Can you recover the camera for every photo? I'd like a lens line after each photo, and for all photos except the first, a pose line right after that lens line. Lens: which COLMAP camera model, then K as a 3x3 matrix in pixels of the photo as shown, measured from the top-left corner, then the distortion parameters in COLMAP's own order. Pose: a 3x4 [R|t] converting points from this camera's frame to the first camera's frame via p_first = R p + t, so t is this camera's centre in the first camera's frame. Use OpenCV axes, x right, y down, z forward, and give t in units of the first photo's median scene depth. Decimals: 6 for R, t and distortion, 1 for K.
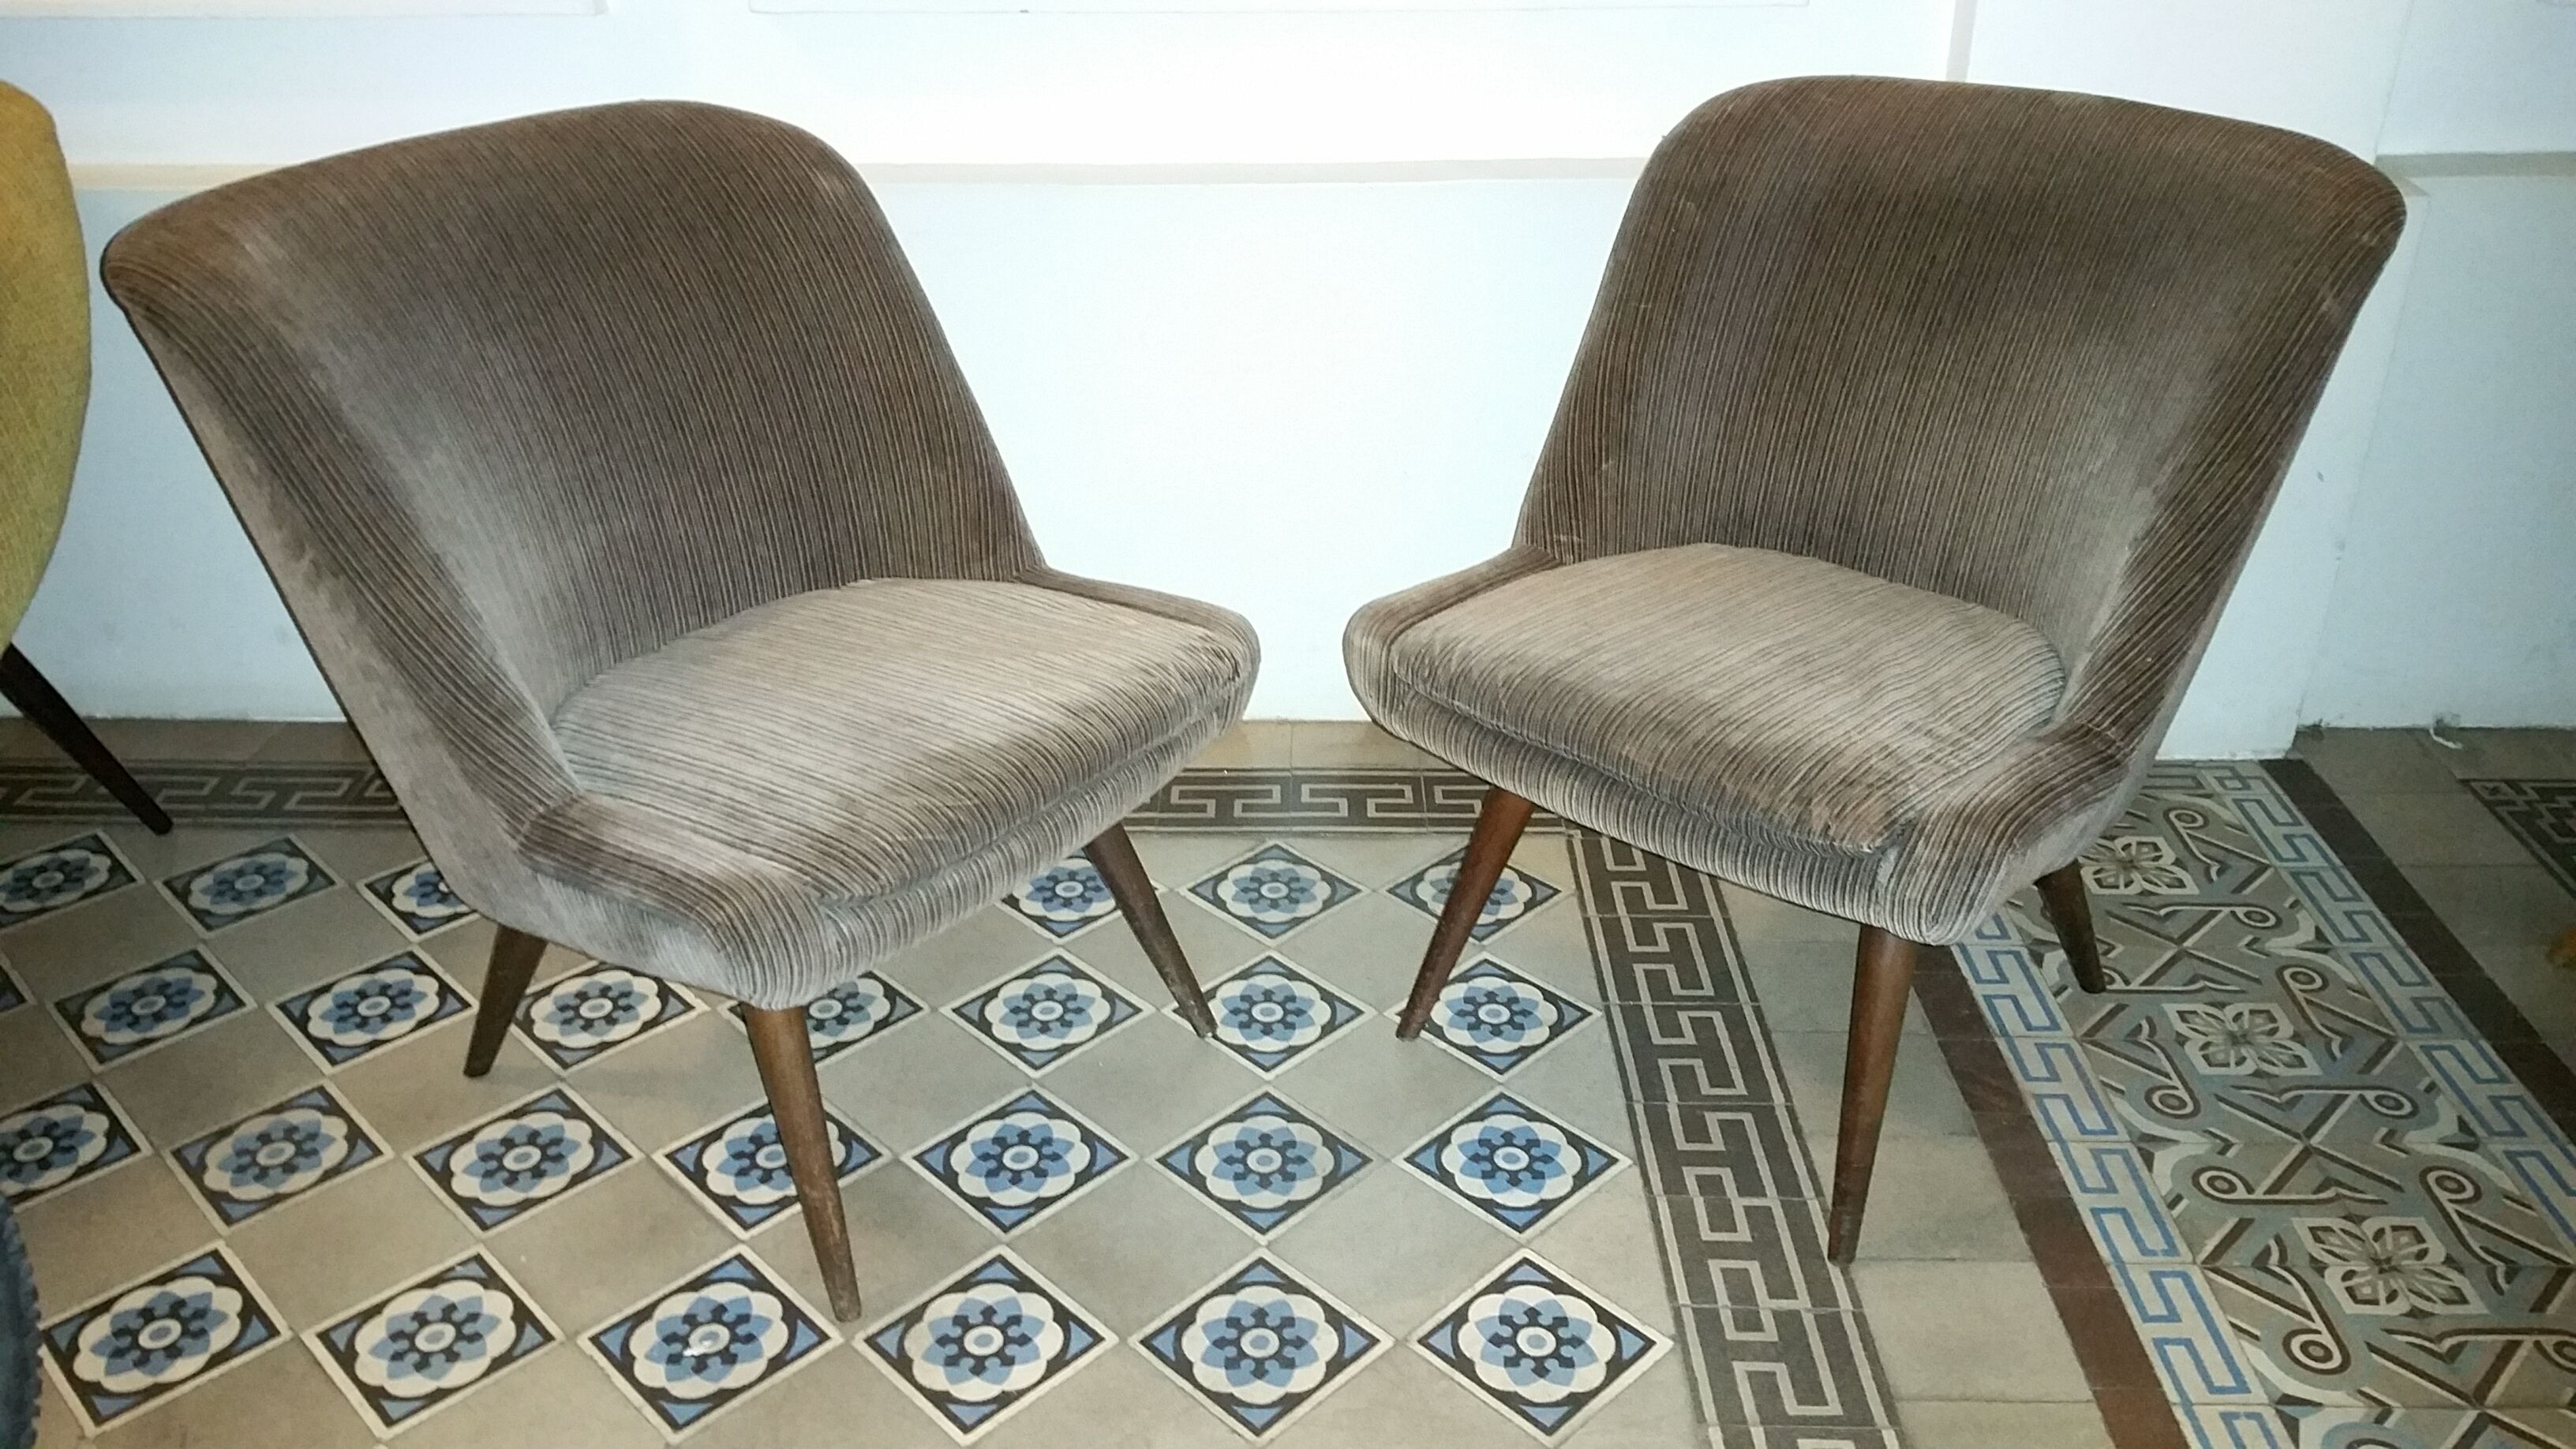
lens RADIAL K [[2150.3, 0, 1293.3], [0, 2150.3, 731.8], [0, 0, 1]] dist [0.029266, -0.102919]
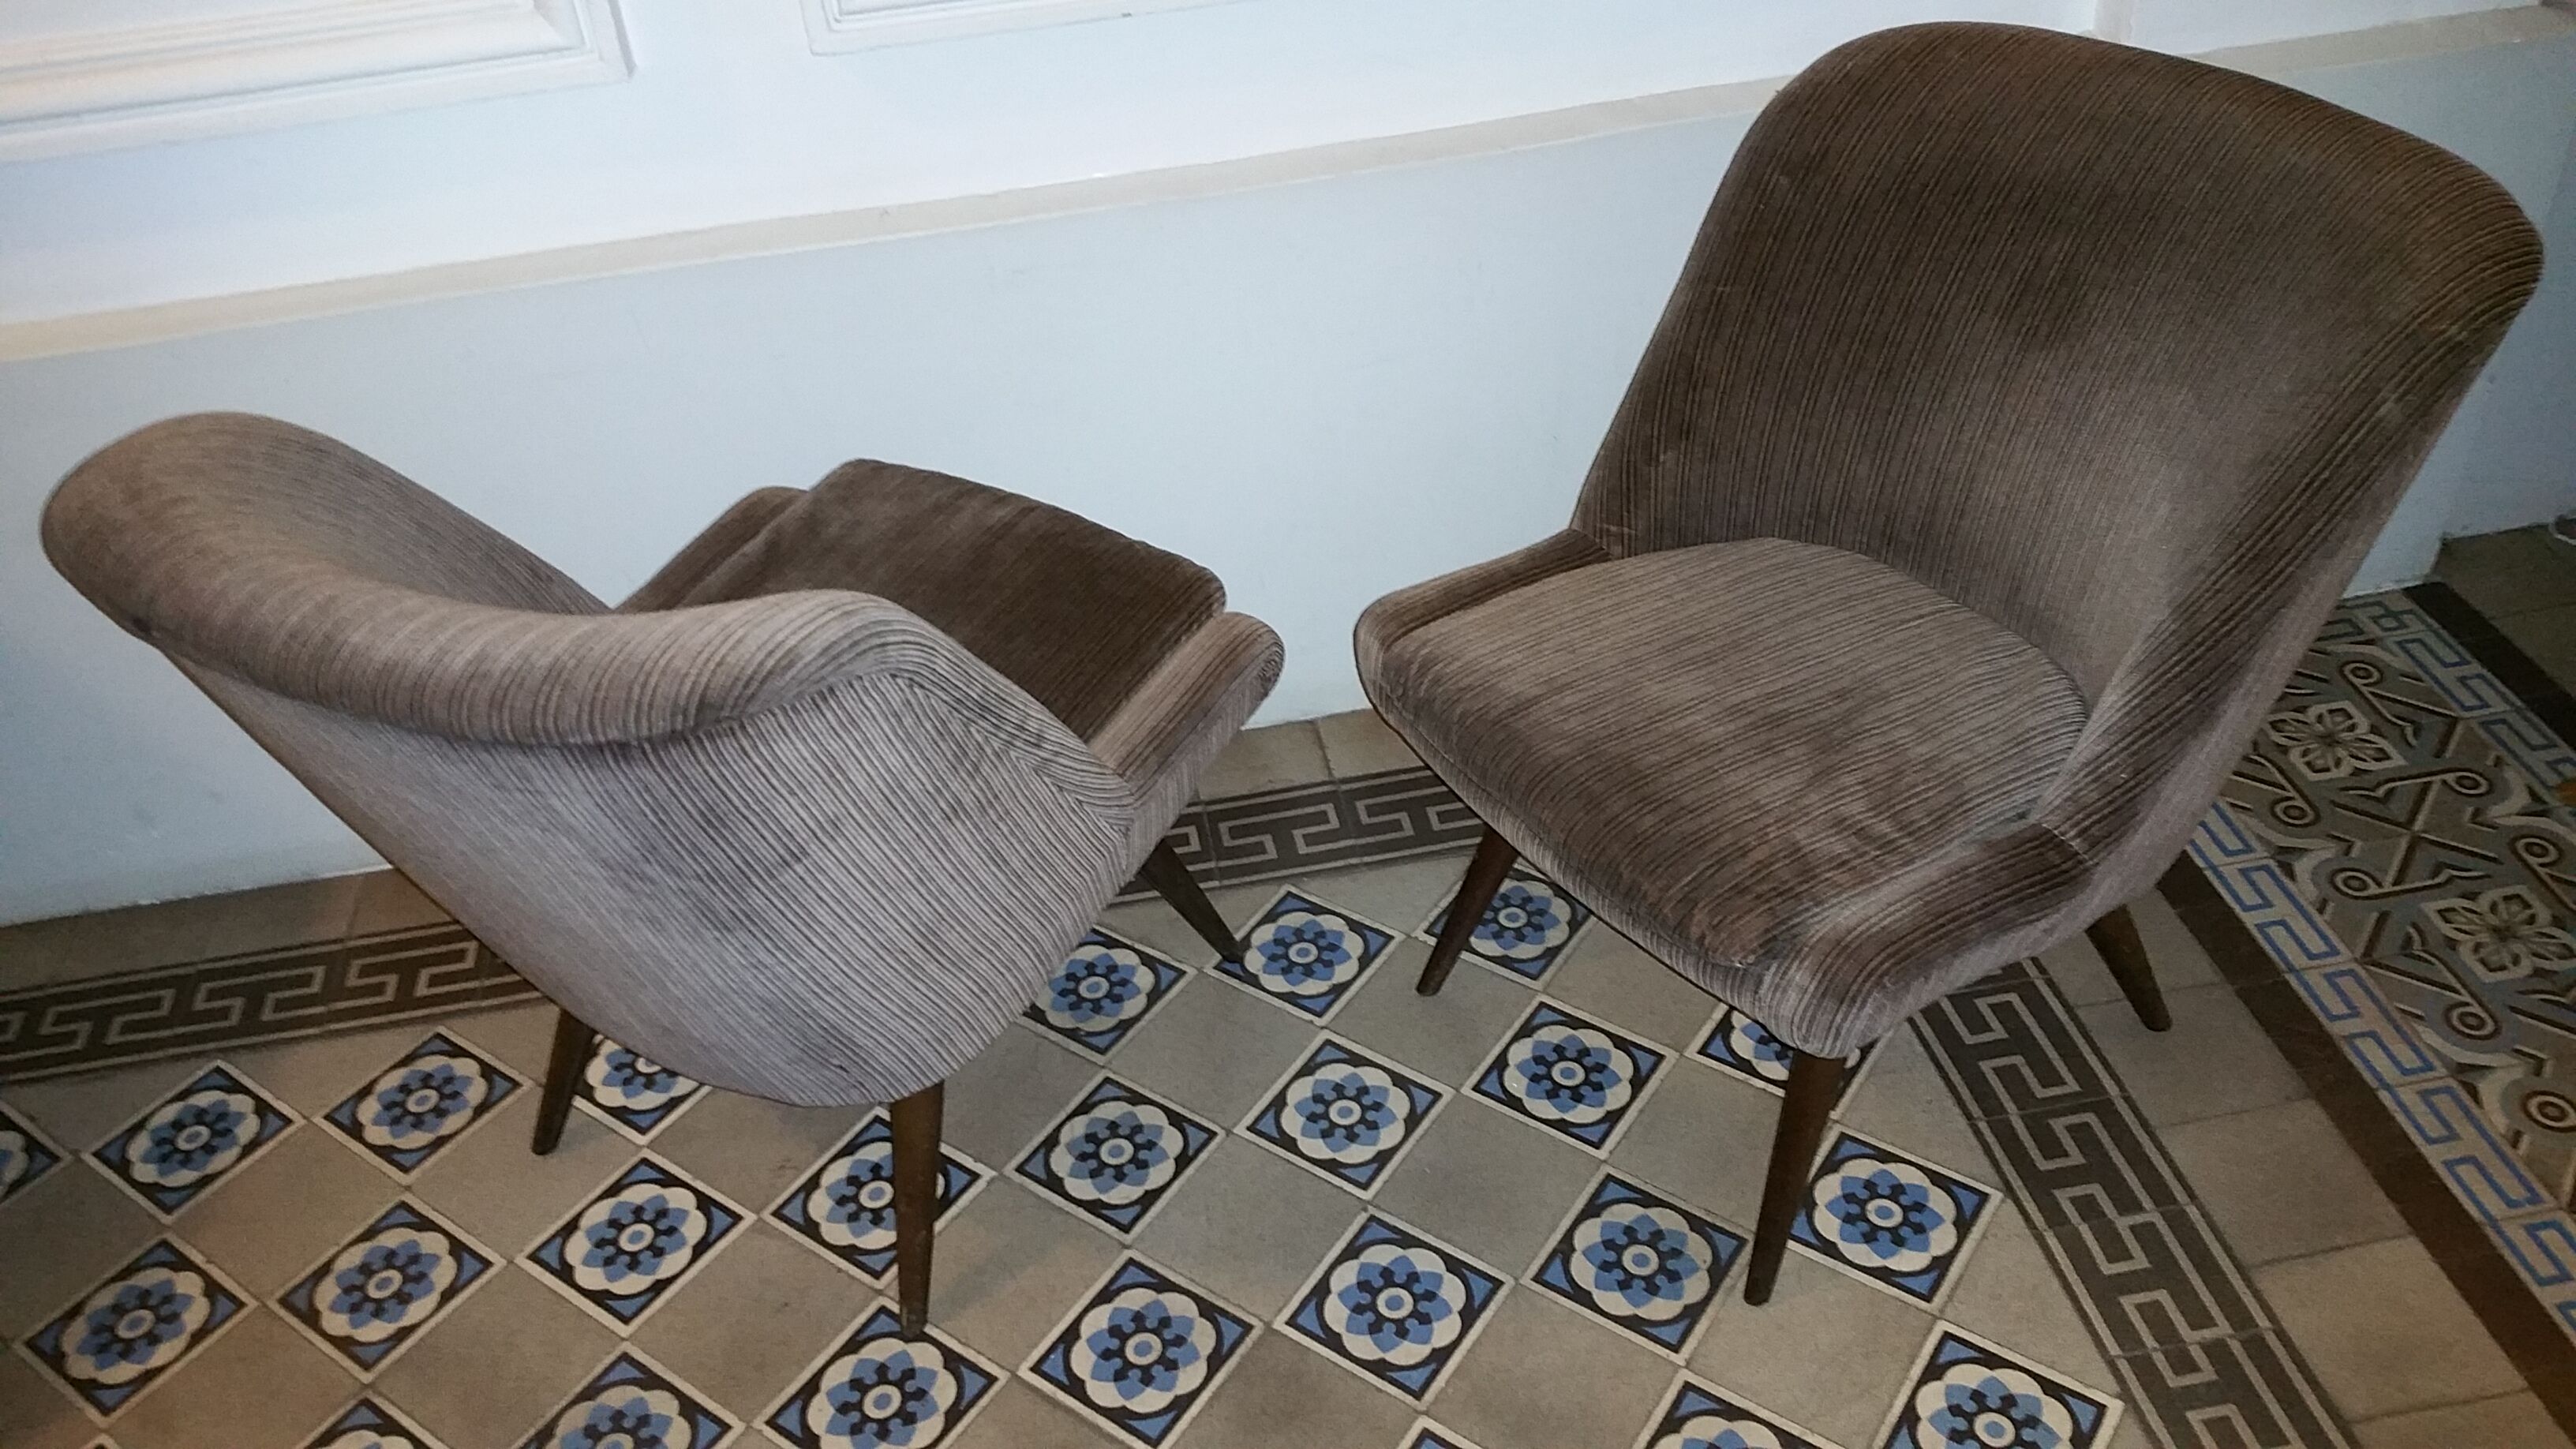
lens RADIAL K [[2150.3, 0, 1255.0], [0, 2150.3, 722.8], [0, 0, 1]] dist [0.029266, -0.102919]
pose [[0.982264, -0.161638, 0.095029, -0.230173], [0.144324, 0.975313, 0.167140, -0.218314], [-0.119699, -0.150461, 0.981343, 0.096970]]
